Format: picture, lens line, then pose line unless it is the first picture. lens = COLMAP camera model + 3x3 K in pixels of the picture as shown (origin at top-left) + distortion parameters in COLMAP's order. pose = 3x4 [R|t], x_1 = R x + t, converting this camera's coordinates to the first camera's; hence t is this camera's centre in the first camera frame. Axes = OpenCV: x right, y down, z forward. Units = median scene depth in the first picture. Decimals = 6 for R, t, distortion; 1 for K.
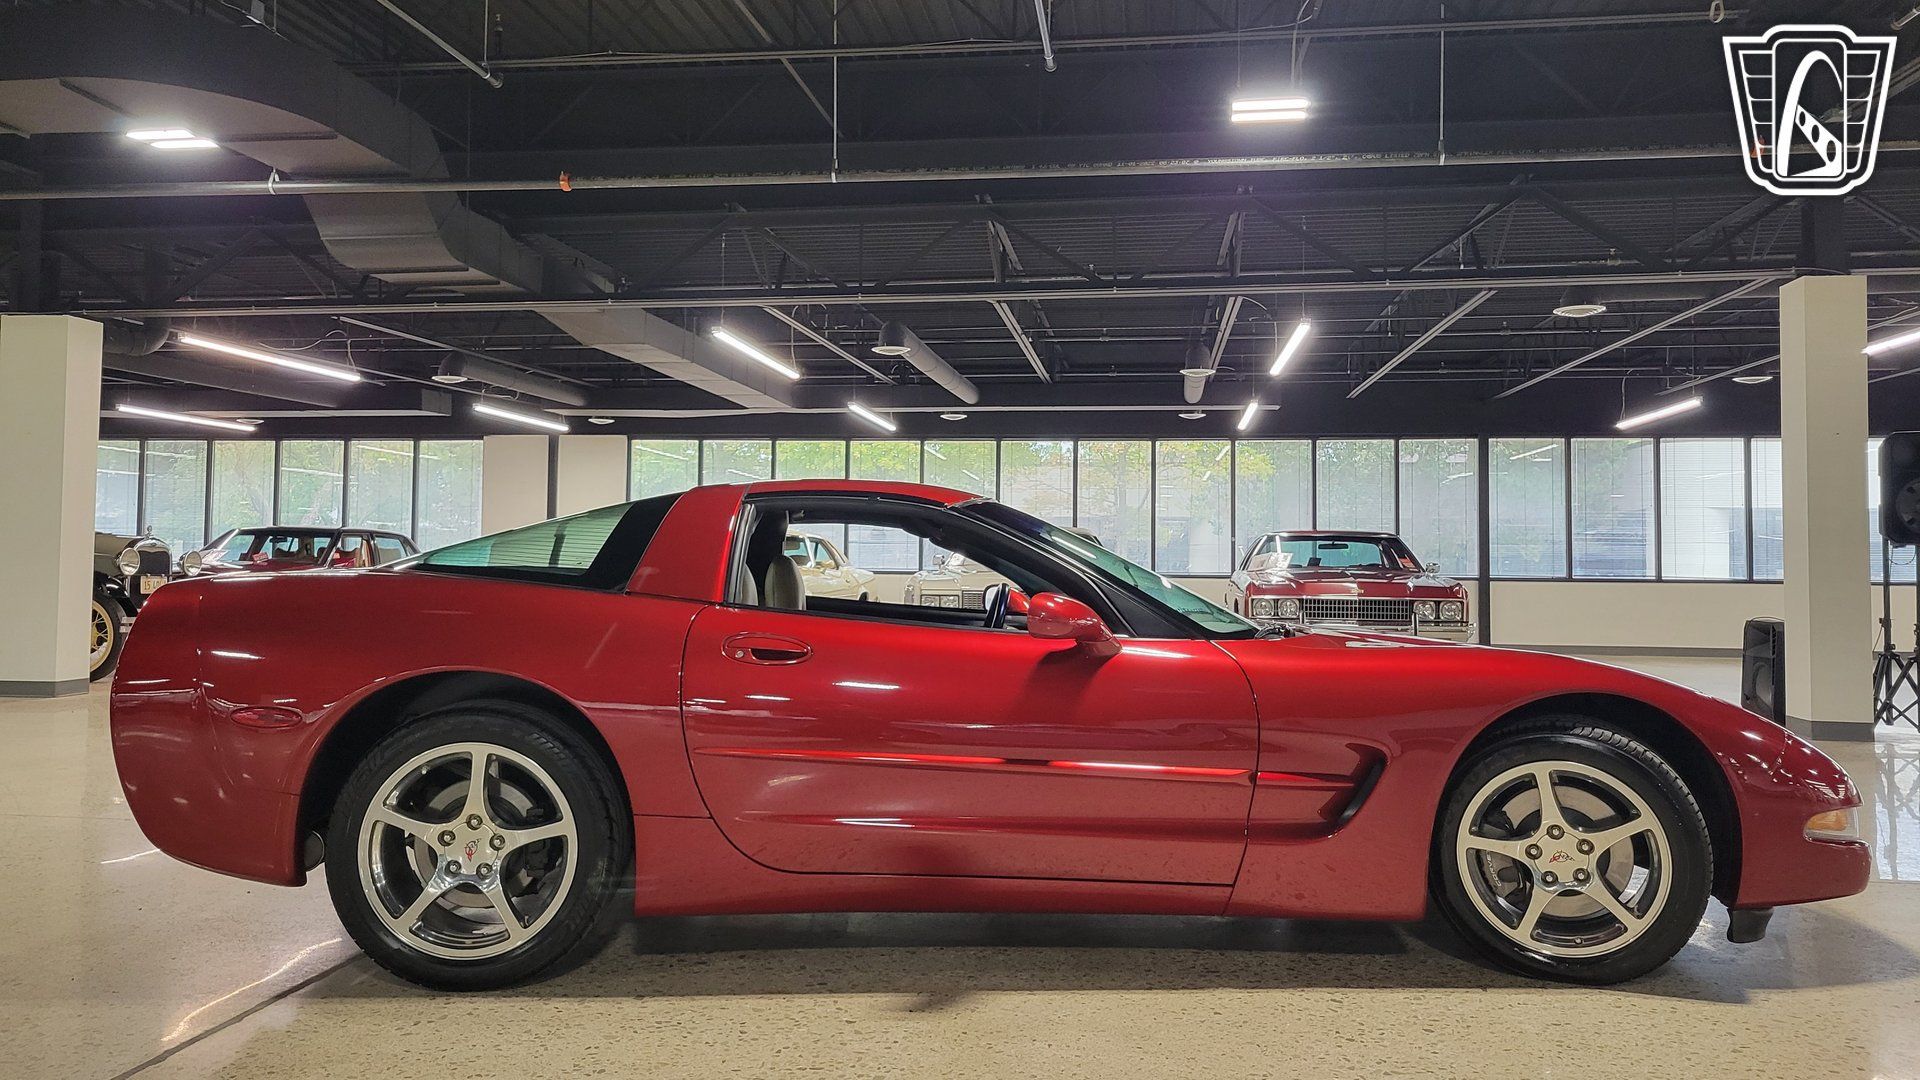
lens RADIAL K [[1446.6, 0, 956.7], [0, 1446.6, 530.0], [0, 0, 1]] dist [0.052331, -0.036843]
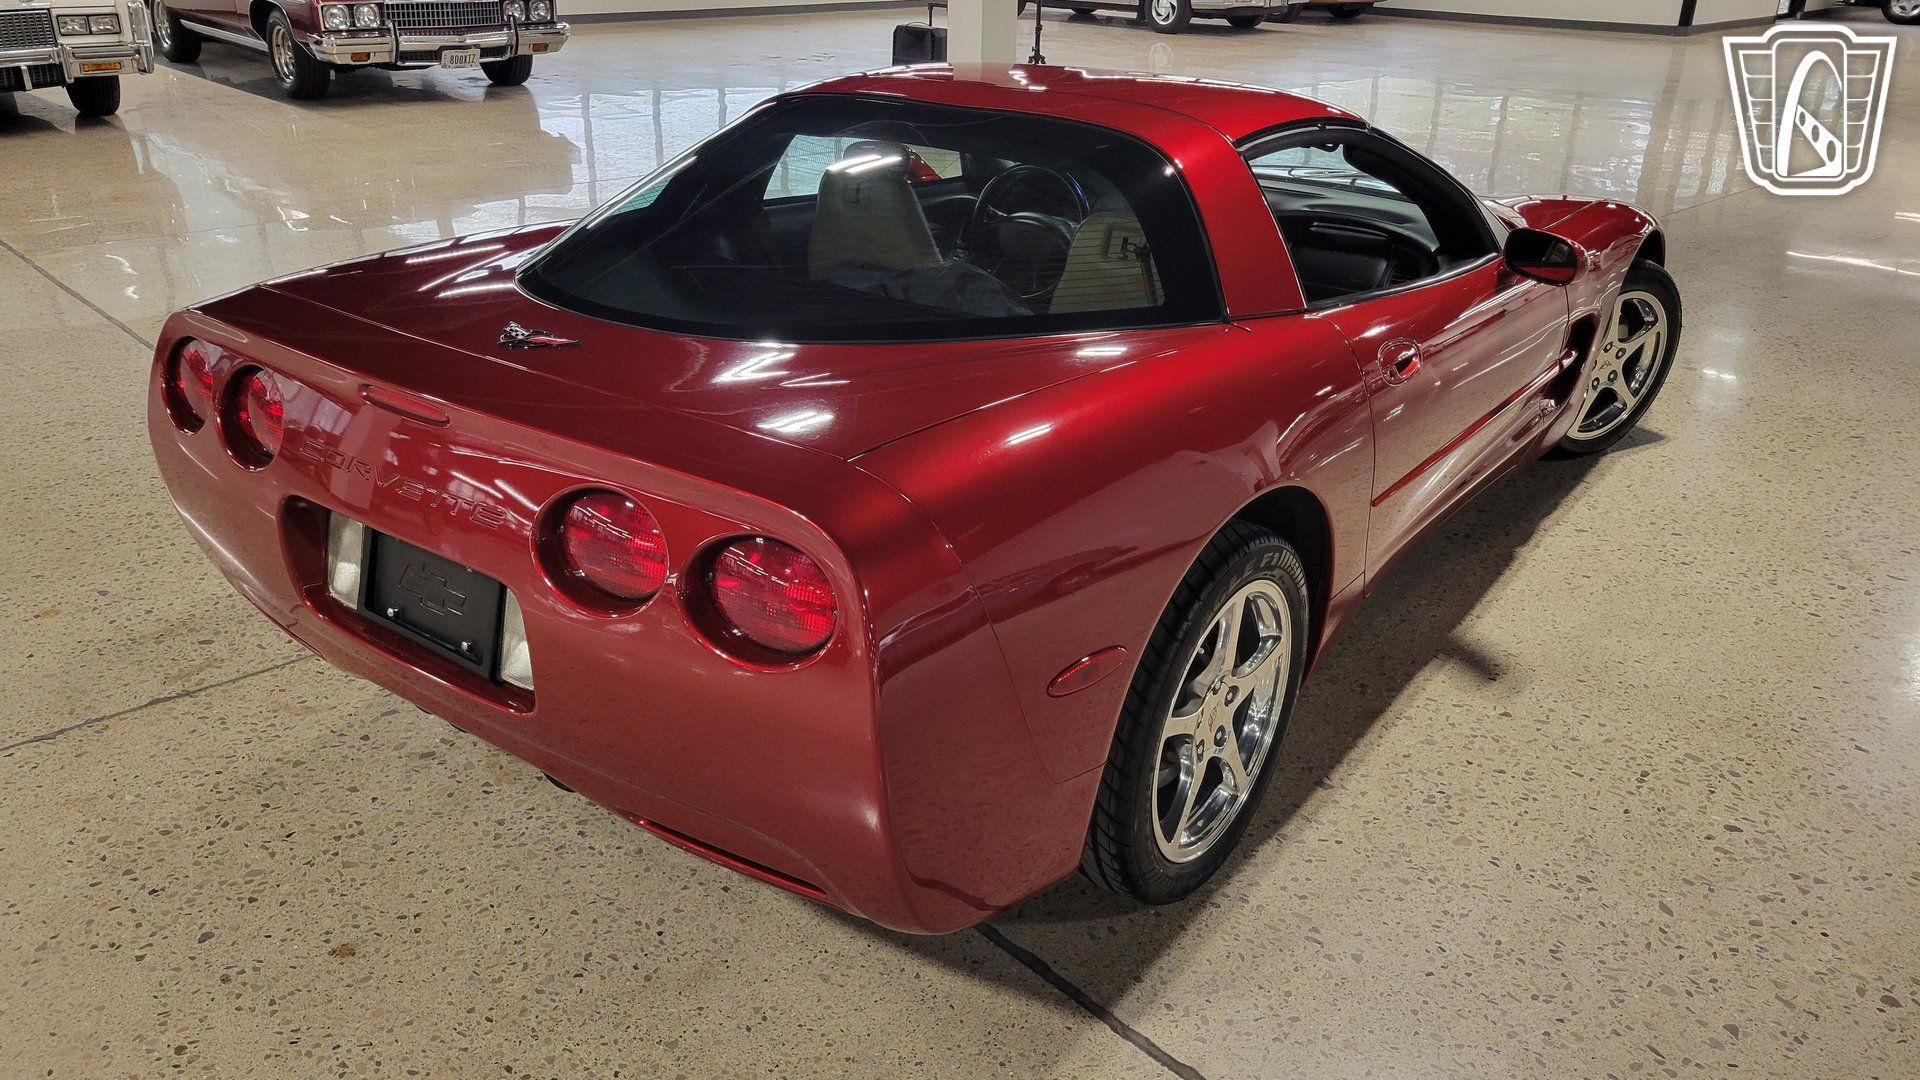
lens RADIAL K [[1446.6, 0, 948.0], [0, 1446.6, 508.3], [0, 0, 1]] dist [0.052331, -0.036843]
pose [[0.630924, -0.306435, 0.712764, -0.245693], [-0.027888, 0.909143, 0.415549, -0.047654], [-0.775343, -0.282058, 0.565054, 0.196079]]
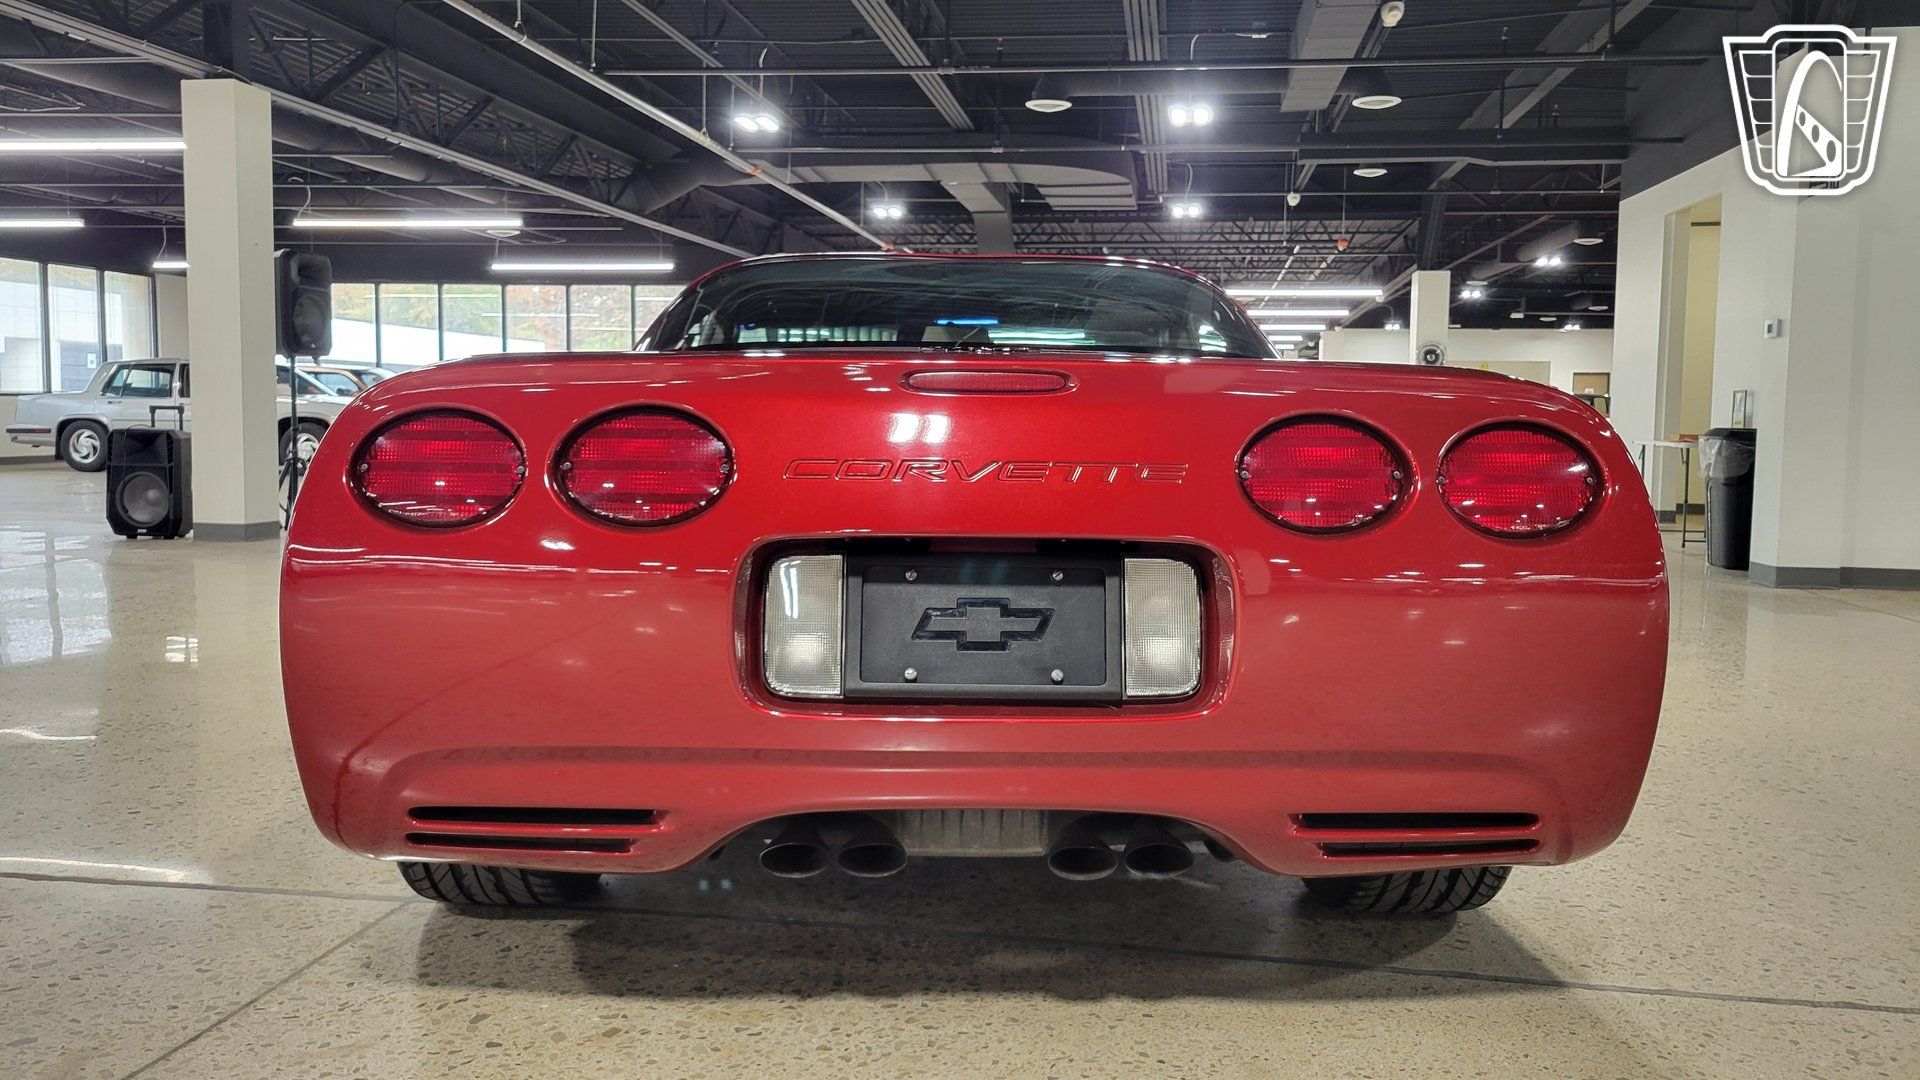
lens RADIAL K [[1446.6, 0, 980.1], [0, 1446.6, 497.8], [0, 0, 1]] dist [0.052331, -0.036843]
pose [[0.008380, -0.070488, 0.997477, -0.303771], [-0.041796, 0.996616, 0.070778, 0.013551], [-0.999091, -0.042283, 0.005405, 0.340724]]
